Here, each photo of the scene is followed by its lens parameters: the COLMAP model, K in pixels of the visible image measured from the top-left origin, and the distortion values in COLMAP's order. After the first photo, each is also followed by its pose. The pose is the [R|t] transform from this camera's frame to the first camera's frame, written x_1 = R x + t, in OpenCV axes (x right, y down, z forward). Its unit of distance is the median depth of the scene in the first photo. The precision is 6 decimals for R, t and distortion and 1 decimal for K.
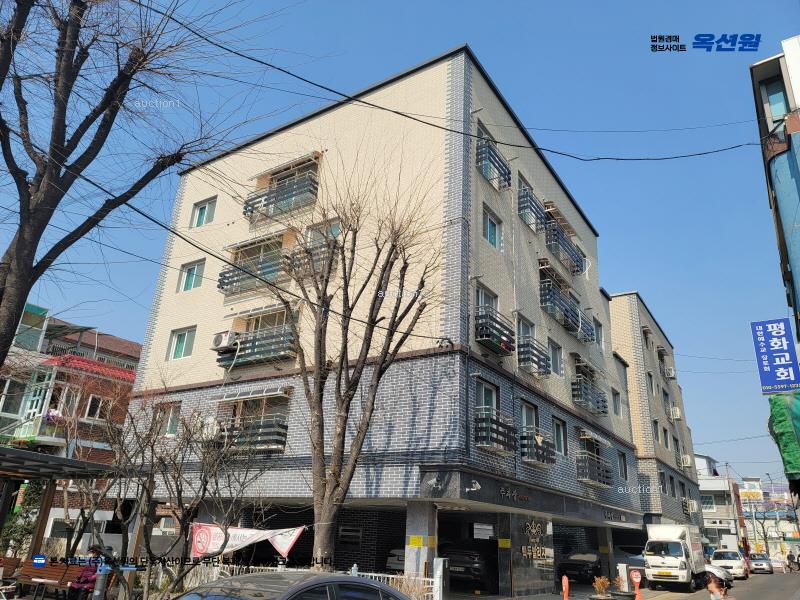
lens RADIAL K [[583.1, 0, 400.0], [0, 583.1, 300.0], [0, 0, 1]] dist [0.112515, -0.103918]
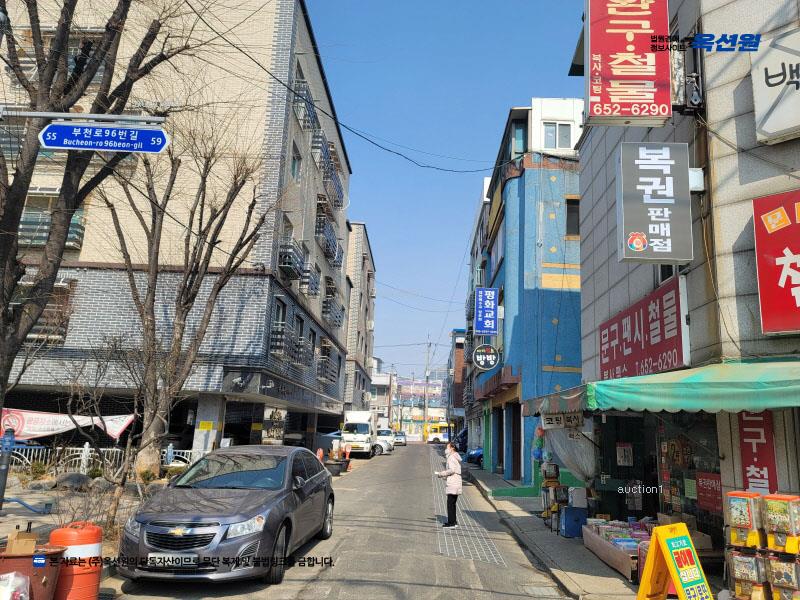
lens RADIAL K [[583.1, 0, 400.0], [0, 583.1, 300.0], [0, 0, 1]] dist [0.112515, -0.103918]
pose [[0.859329, 0.112449, 0.498907, -0.221625], [-0.199691, 0.971866, 0.124903, -0.055226], [-0.470825, -0.206960, 0.857608, -0.128530]]
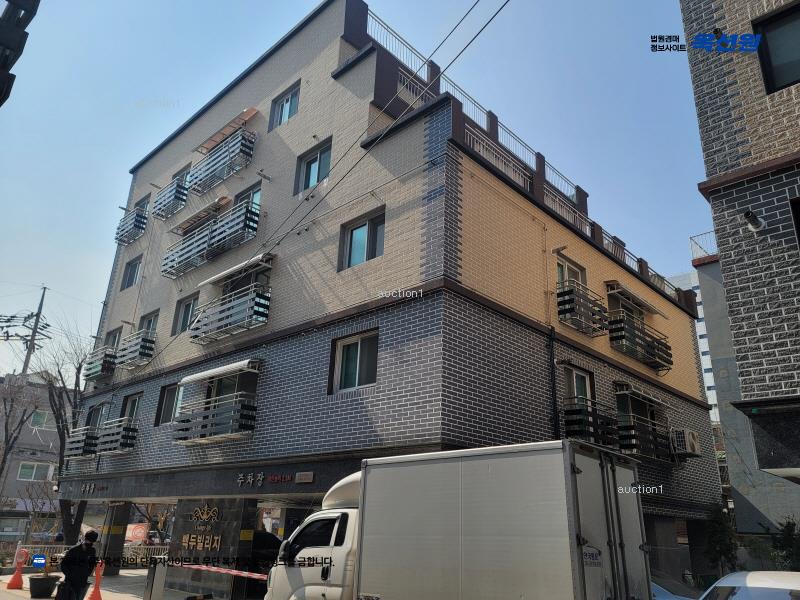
lens RADIAL K [[583.1, 0, 400.0], [0, 583.1, 300.0], [0, 0, 1]] dist [0.112515, -0.103918]
pose [[0.980180, -0.080499, -0.181016, 0.054041], [0.078233, 0.996742, -0.019632, 0.033483], [0.182006, 0.005081, 0.983284, 0.080803]]
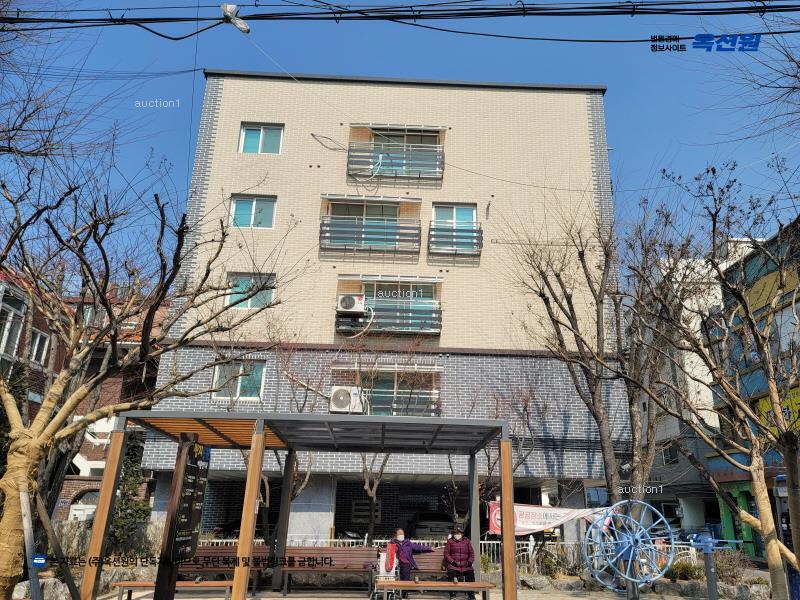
lens RADIAL K [[583.1, 0, 400.0], [0, 583.1, 300.0], [0, 0, 1]] dist [0.112515, -0.103918]
pose [[0.811744, 0.173156, 0.557753, -0.864378], [-0.201120, 0.979501, -0.011383, 0.068702], [-0.548290, -0.102935, 0.829929, 0.237139]]
